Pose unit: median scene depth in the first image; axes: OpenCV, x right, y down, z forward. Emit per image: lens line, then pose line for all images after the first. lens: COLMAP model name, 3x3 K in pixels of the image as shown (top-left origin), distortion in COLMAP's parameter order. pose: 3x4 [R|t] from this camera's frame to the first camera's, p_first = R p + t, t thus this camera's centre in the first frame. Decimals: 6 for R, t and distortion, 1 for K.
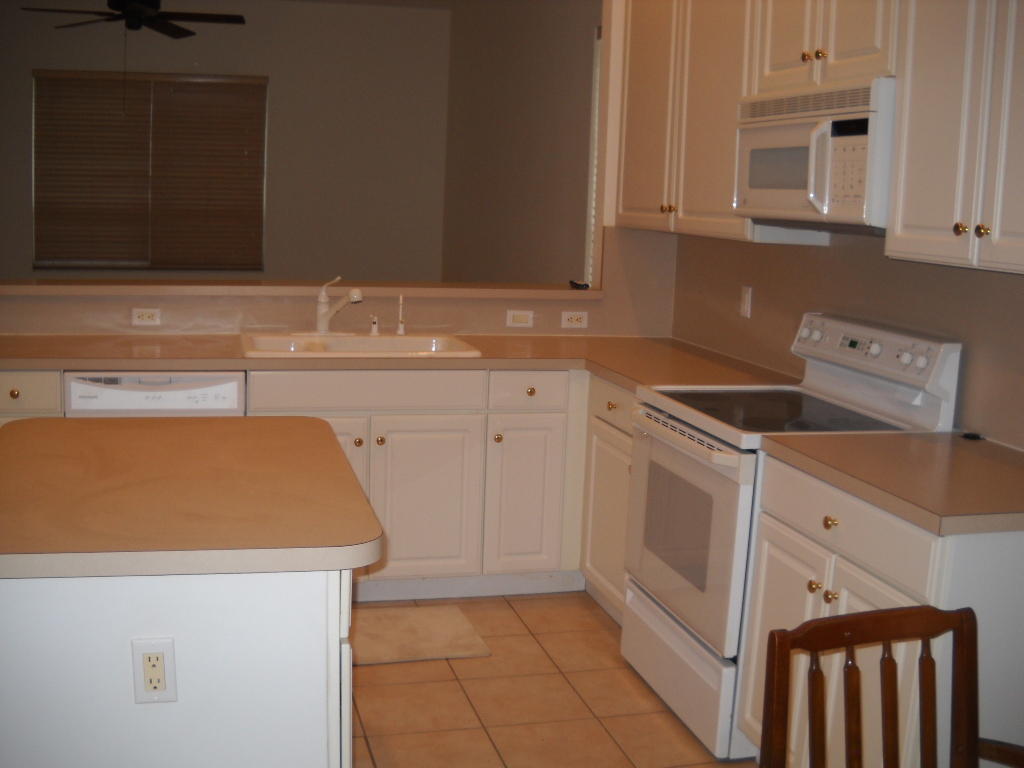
lens RADIAL K [[1160.7, 0, 512.0], [0, 1160.7, 384.0], [0, 0, 1]] dist [-0.193717, 0.056038]
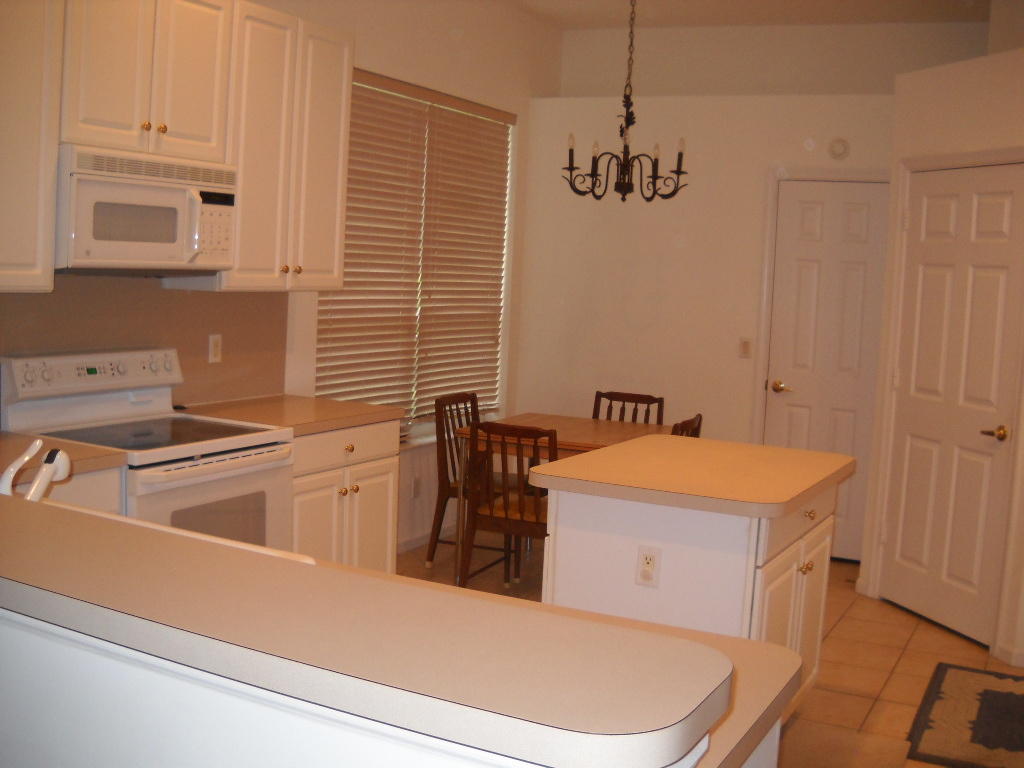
lens RADIAL K [[1160.7, 0, 512.0], [0, 1160.7, 384.0], [0, 0, 1]] dist [-0.193717, 0.056038]
pose [[-0.735720, -0.143347, 0.661943, -0.859384], [0.031591, 0.969019, 0.244958, -0.322131], [-0.676549, 0.201132, -0.708398, 1.703995]]
